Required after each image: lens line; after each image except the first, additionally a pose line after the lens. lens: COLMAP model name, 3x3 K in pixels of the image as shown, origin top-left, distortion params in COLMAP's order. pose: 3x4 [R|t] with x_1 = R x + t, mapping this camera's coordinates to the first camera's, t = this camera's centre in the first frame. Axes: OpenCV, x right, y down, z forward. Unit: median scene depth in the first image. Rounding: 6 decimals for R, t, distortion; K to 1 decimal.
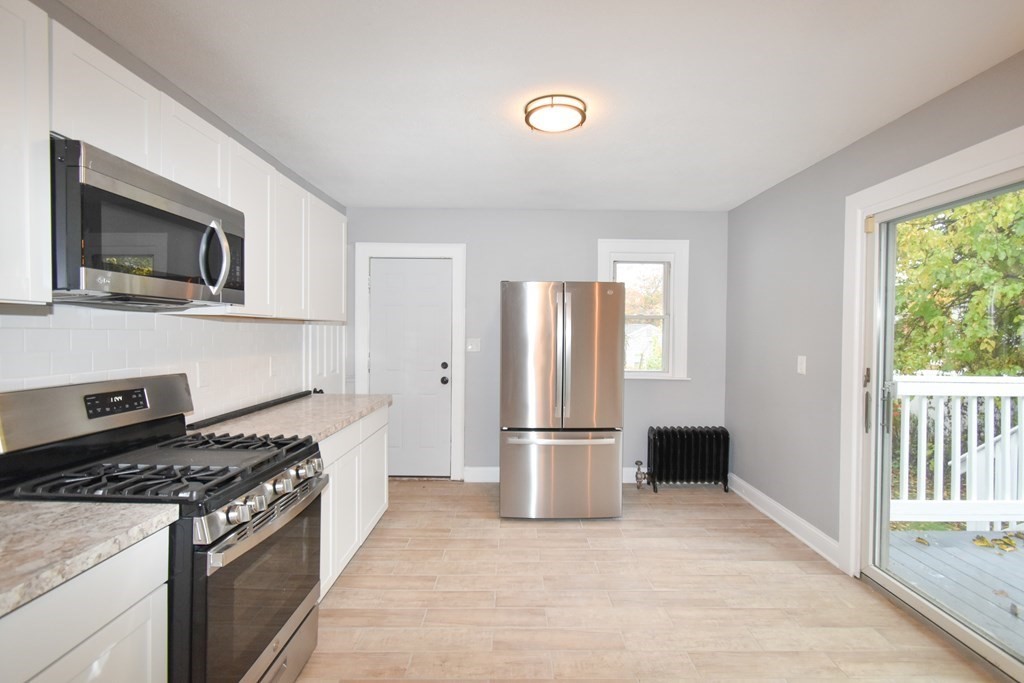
lens RADIAL K [[456.9, 0, 517.1], [0, 456.9, 338.4], [0, 0, 1]] dist [0.001102, -0.000106]
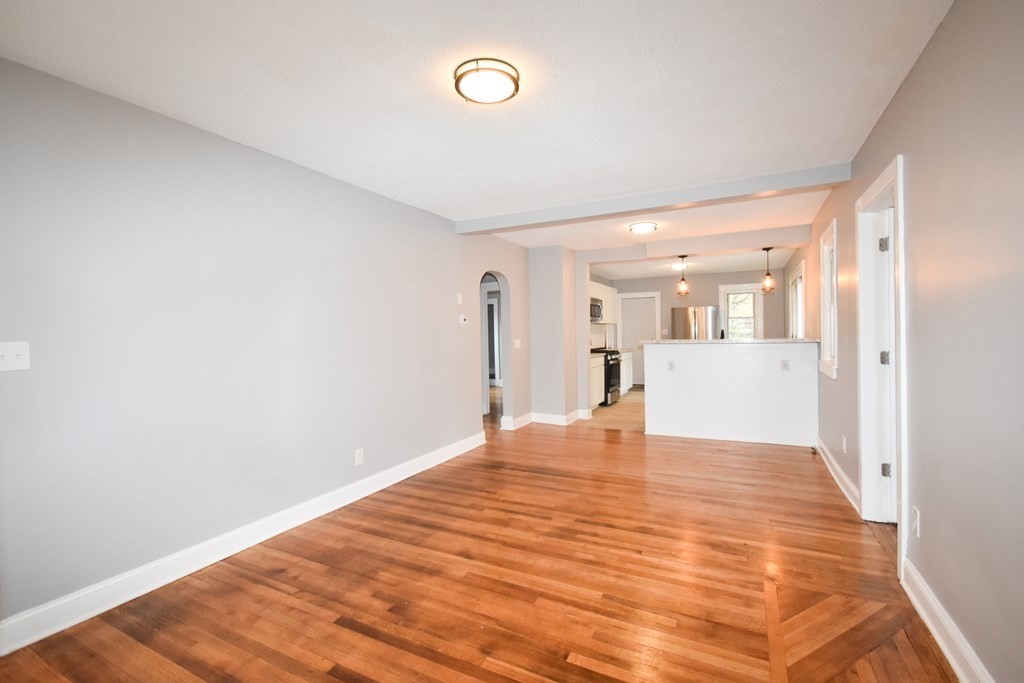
lens RADIAL K [[449.1, 0, 511.2], [0, 449.1, 339.7], [0, 0, 1]] dist [0.004818, -0.003851]
pose [[0.884819, -0.016200, -0.465652, 0.320495], [0.016145, 0.999861, -0.004108, 0.058801], [0.465654, -0.003883, 0.884958, -1.636619]]
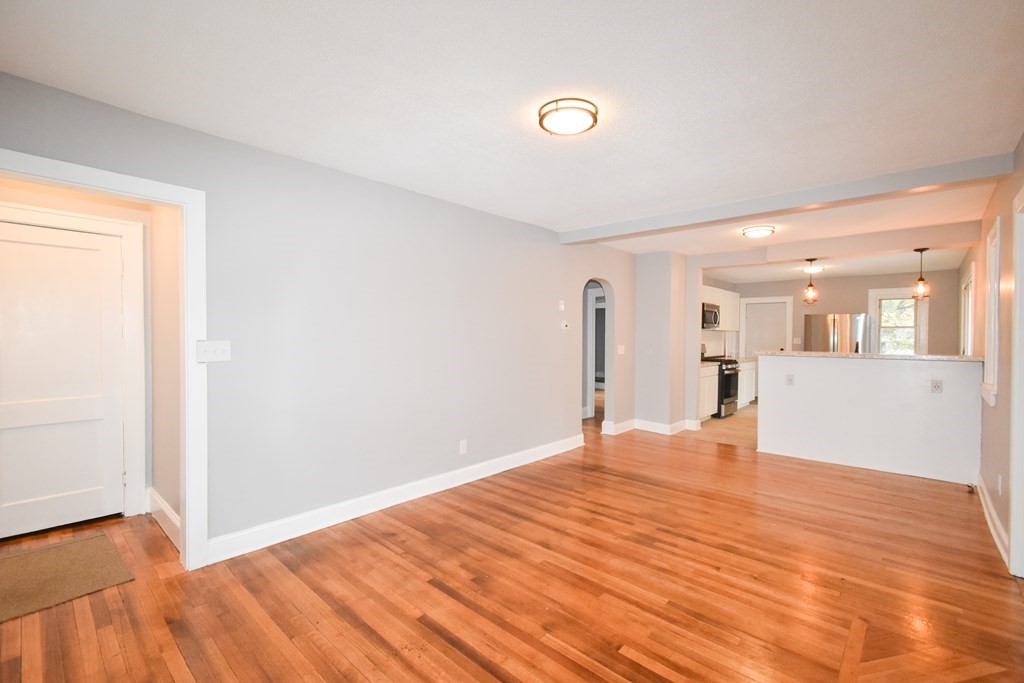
lens RADIAL K [[449.1, 0, 511.2], [0, 449.1, 339.7], [0, 0, 1]] dist [0.004818, -0.003851]
pose [[0.728827, 0.006950, -0.684662, 0.414018], [-0.014144, 0.999888, -0.004908, 0.043733], [0.684551, 0.013261, 0.728844, -1.654923]]
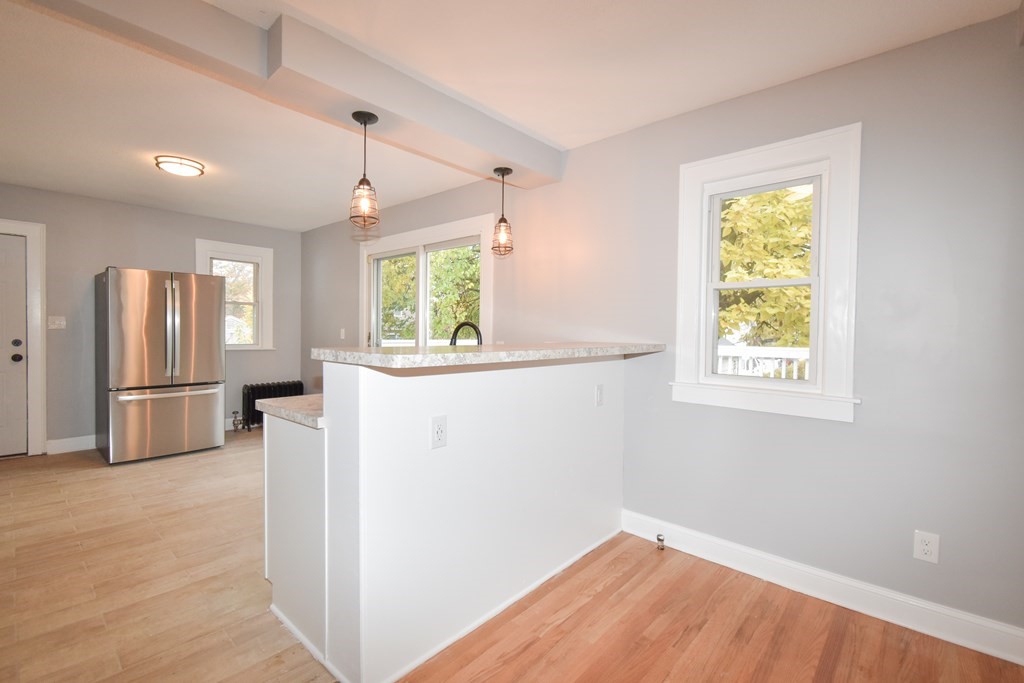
lens RADIAL K [[465.4, 0, 512.0], [0, 465.4, 341.5], [0, 0, 1]] dist [0.000151, -0.000939]
pose [[0.675223, -0.015604, 0.737448, -0.185617], [0.004055, 0.999840, 0.017443, 0.045174], [-0.737602, -0.008788, 0.675178, -0.505740]]
